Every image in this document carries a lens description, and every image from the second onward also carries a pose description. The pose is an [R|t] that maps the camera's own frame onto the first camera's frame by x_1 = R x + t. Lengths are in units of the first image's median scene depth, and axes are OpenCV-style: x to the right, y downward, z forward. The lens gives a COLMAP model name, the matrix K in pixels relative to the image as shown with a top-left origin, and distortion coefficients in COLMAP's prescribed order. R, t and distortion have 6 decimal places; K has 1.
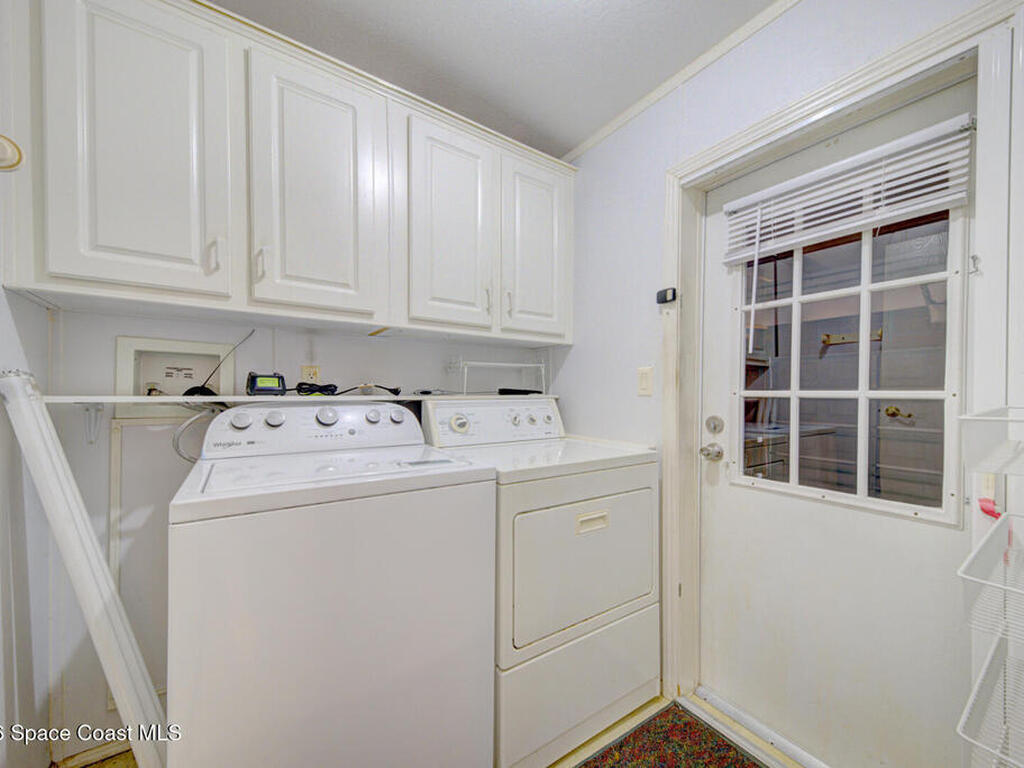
lens RADIAL K [[395.1, 0, 510.6], [0, 395.1, 395.2], [0, 0, 1]] dist [0.034564, -0.009775]
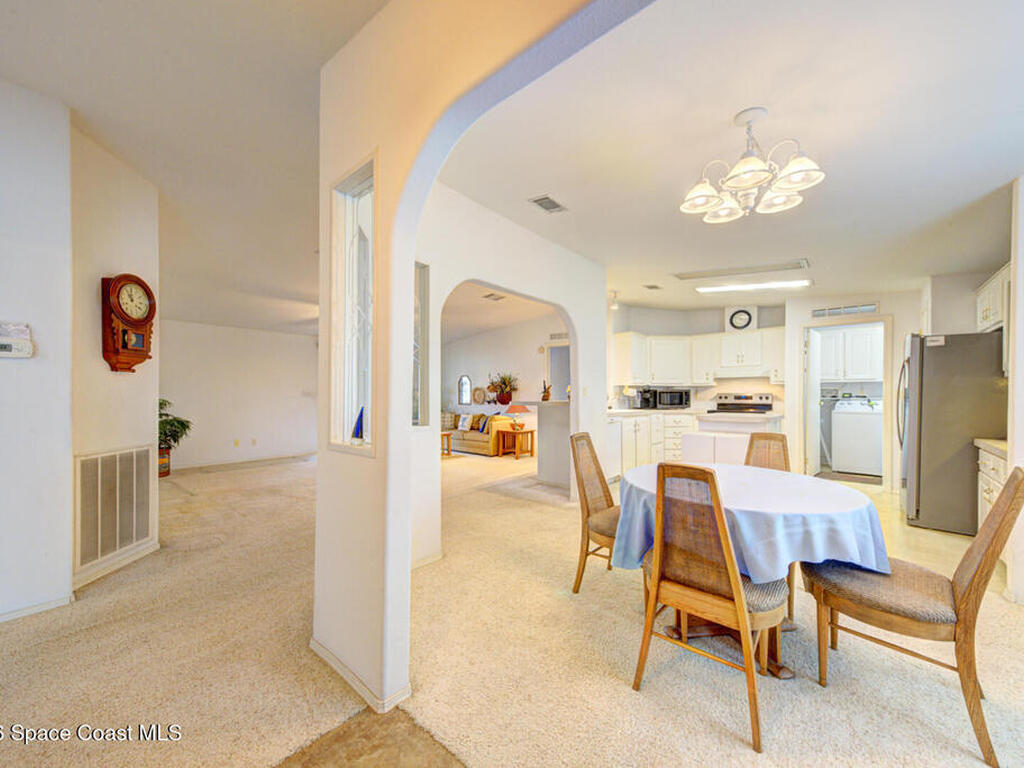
lens RADIAL K [[395.1, 0, 510.6], [0, 395.1, 395.2], [0, 0, 1]] dist [0.034564, -0.009775]
pose [[0.251625, -0.004318, -0.967815, 3.025459], [-0.009626, 0.999929, -0.006964, 0.039633], [0.967777, 0.011068, 0.251566, -4.105450]]
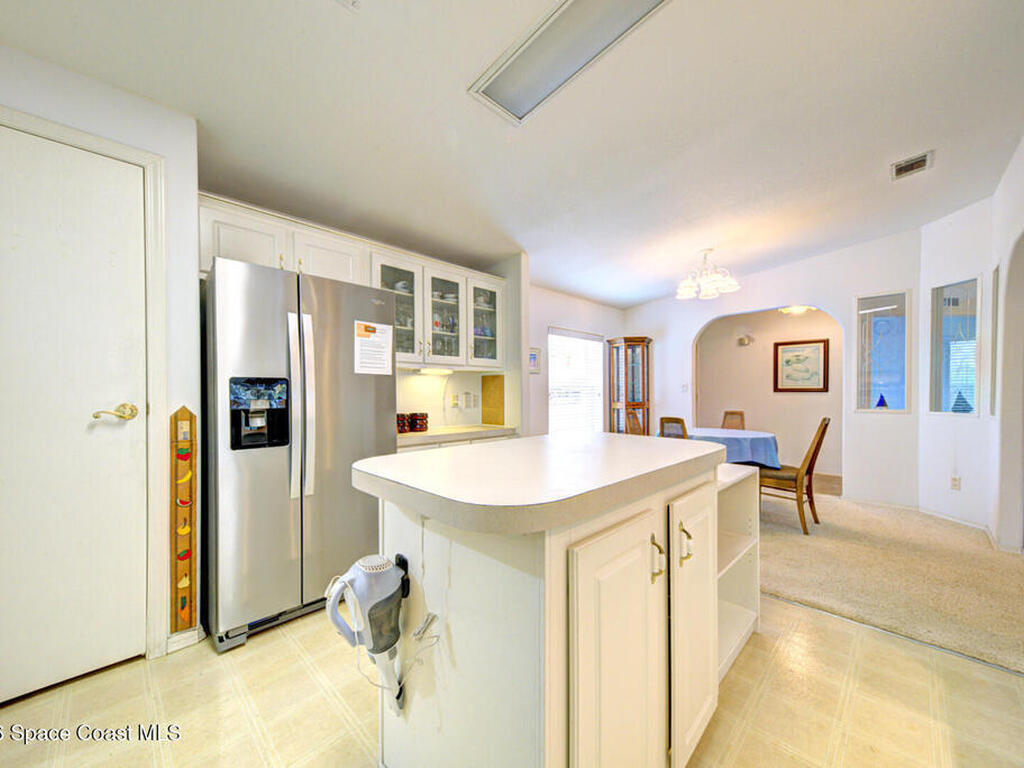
lens RADIAL K [[395.1, 0, 510.6], [0, 395.1, 395.2], [0, 0, 1]] dist [0.034564, -0.009775]
pose [[-0.186292, -0.016111, 0.982362, -0.715368], [0.009760, 0.999786, 0.018248, 0.008209], [-0.982446, 0.012987, -0.186095, -1.027185]]
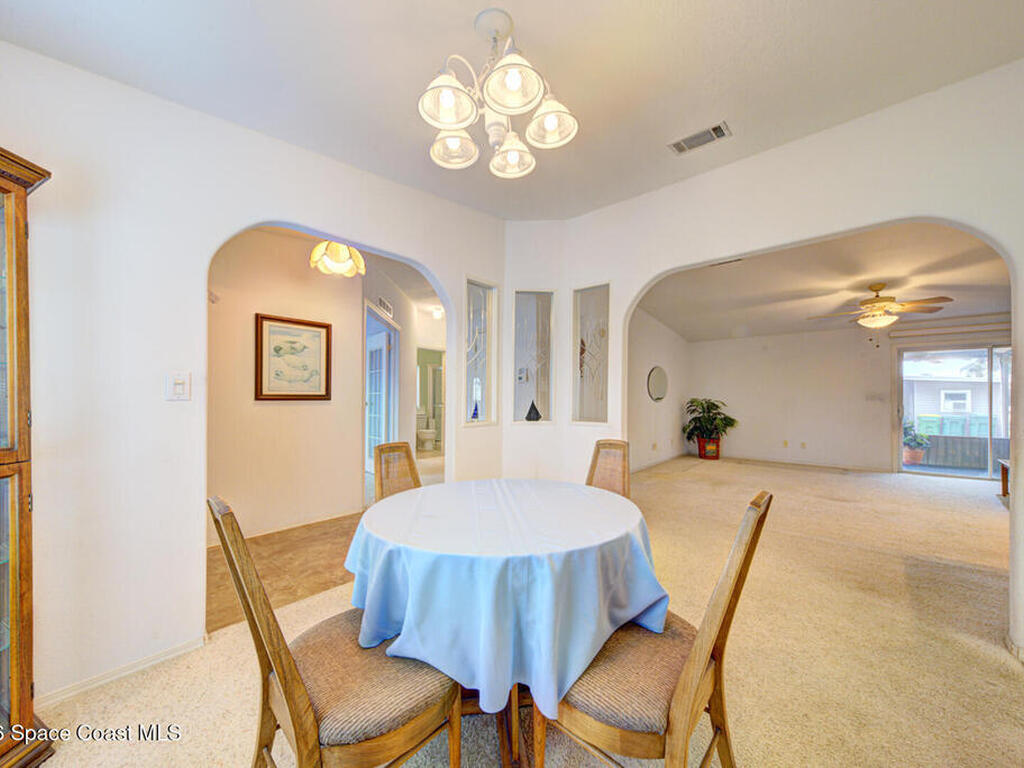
lens RADIAL K [[395.1, 0, 510.6], [0, 395.1, 395.2], [0, 0, 1]] dist [0.034564, -0.009775]
pose [[-0.971160, -0.010944, -0.238176, 2.055327], [-0.011555, 0.999933, 0.001172, 0.027761], [0.238147, 0.003890, -0.971221, -1.885511]]
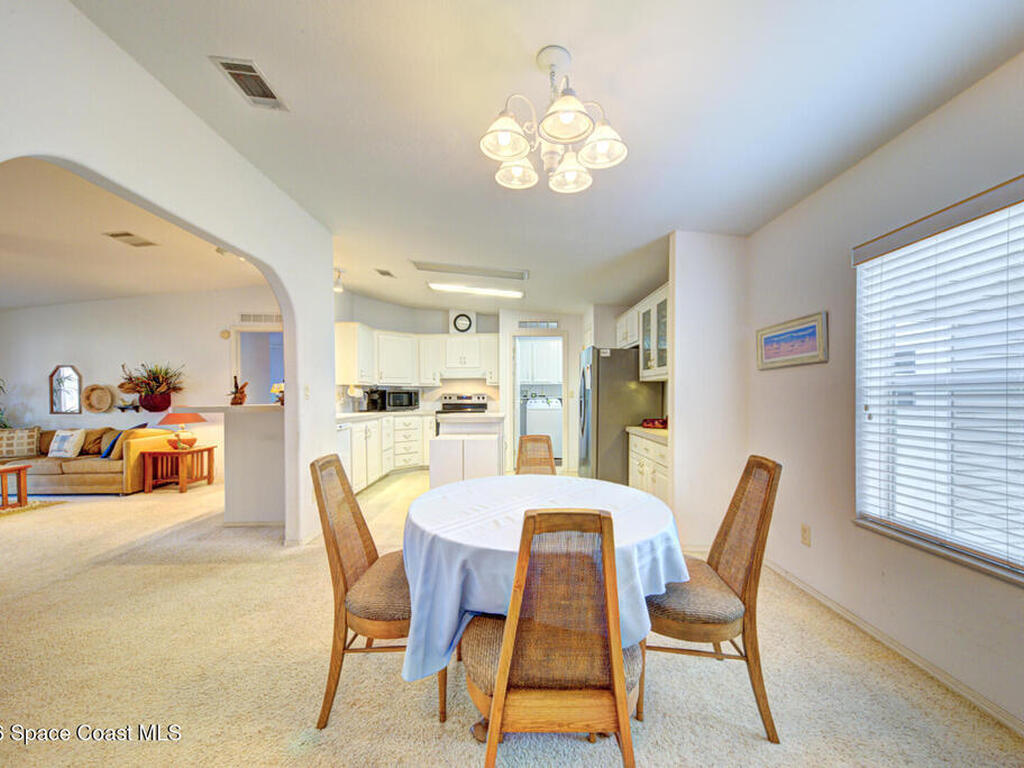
lens RADIAL K [[395.1, 0, 510.6], [0, 395.1, 395.2], [0, 0, 1]] dist [0.034564, -0.009775]
pose [[0.820765, -0.009547, -0.571186, 2.426217], [0.003931, 0.999931, -0.011064, 0.034457], [0.571252, 0.006836, 0.820746, -3.975436]]
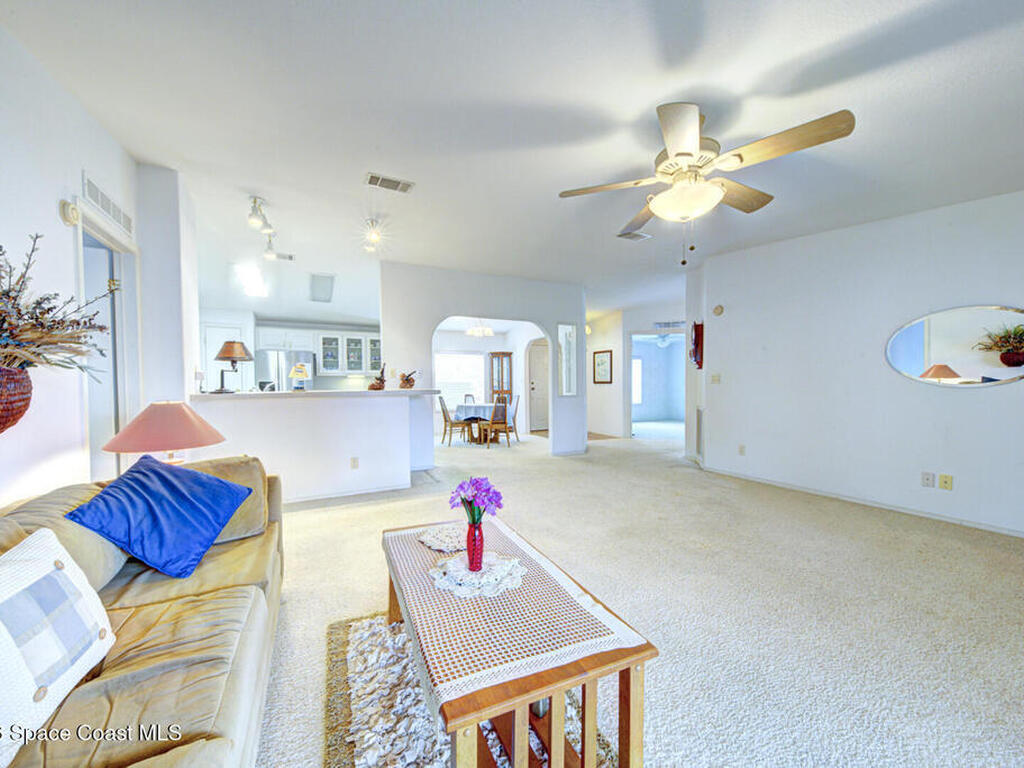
lens RADIAL K [[395.1, 0, 510.6], [0, 395.1, 395.2], [0, 0, 1]] dist [0.034564, -0.009775]
pose [[0.138409, -0.036234, 0.989712, -3.727445], [0.018148, 0.999256, 0.034045, 0.021044], [-0.990209, 0.013249, 0.138963, -4.145585]]
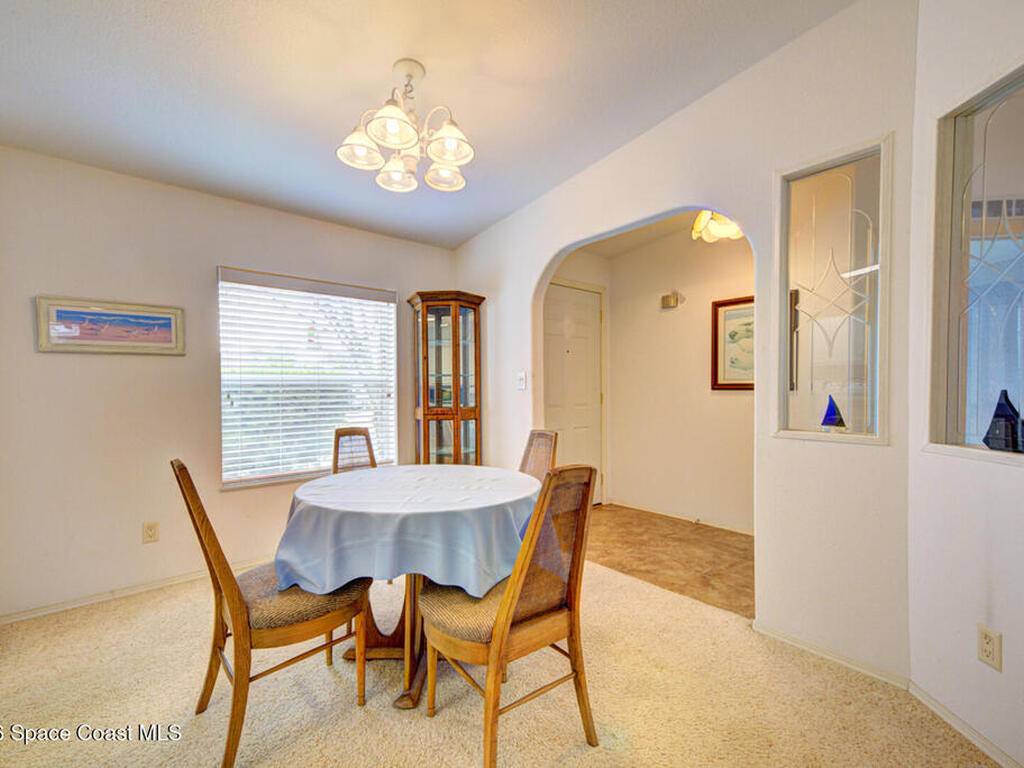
lens RADIAL K [[458.9, 0, 505.3], [0, 458.9, 395.7], [0, 0, 1]] dist [0.024387, -0.000285]
pose [[-0.100064, -0.024988, 0.994667, 0.341346], [0.011653, 0.999587, 0.026284, 0.027033], [-0.994913, 0.014221, -0.099731, -3.088038]]
